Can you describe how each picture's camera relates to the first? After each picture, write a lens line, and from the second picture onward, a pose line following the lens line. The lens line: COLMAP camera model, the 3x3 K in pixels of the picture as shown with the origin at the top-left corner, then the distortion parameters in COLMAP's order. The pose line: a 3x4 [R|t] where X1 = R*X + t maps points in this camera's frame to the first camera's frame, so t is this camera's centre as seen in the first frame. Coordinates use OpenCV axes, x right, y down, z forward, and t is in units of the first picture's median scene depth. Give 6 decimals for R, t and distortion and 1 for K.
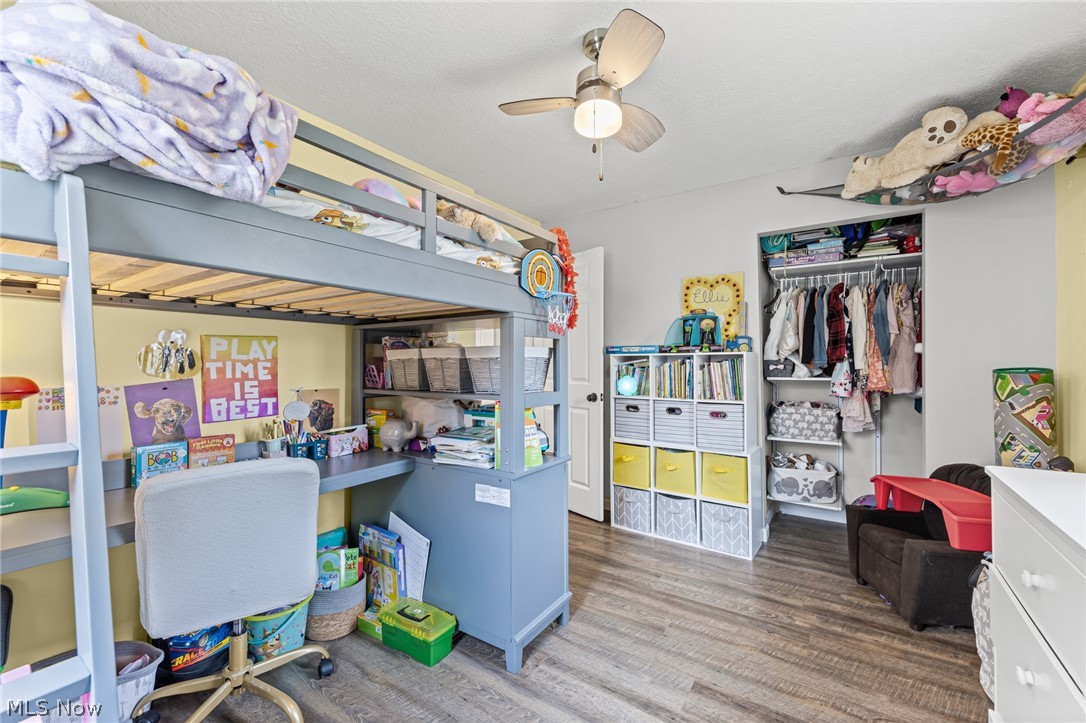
lens RADIAL K [[436.5, 0, 545.9], [0, 436.5, 362.6], [0, 0, 1]] dist [0.018992, 0.000230]
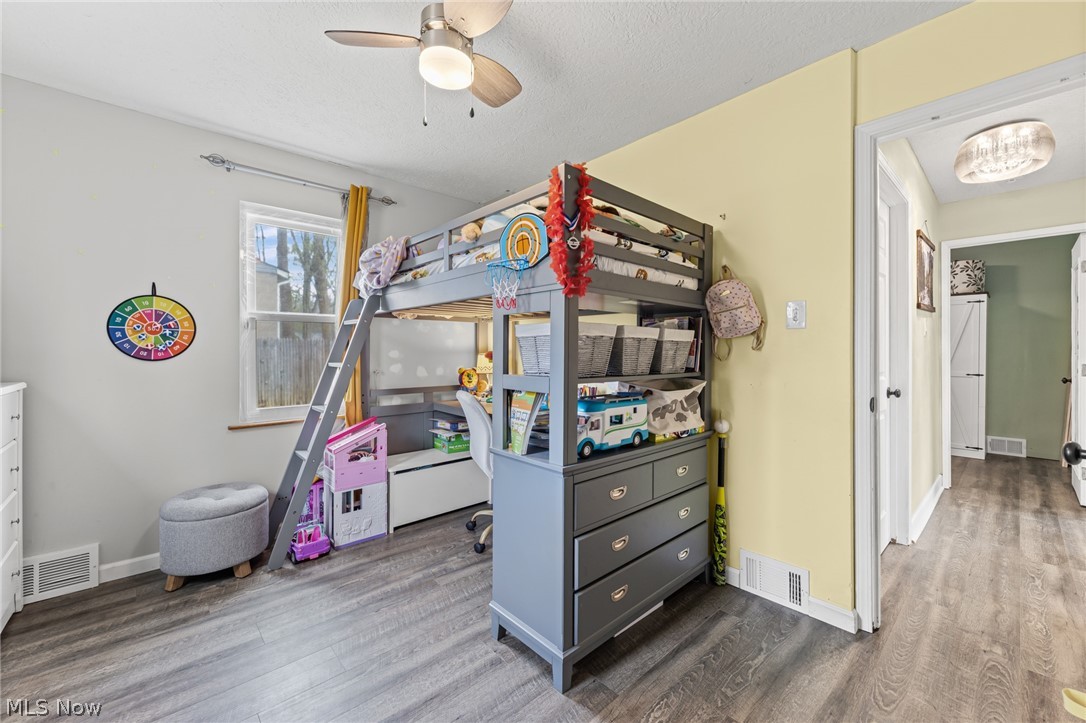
lens RADIAL K [[436.5, 0, 544.4], [0, 436.5, 358.9], [0, 0, 1]] dist [0.018992, 0.000230]
pose [[-0.210381, 0.007759, -0.977589, 0.882524], [-0.004027, 0.999953, 0.008803, 0.028583], [0.977611, 0.005788, -0.210340, 1.272827]]
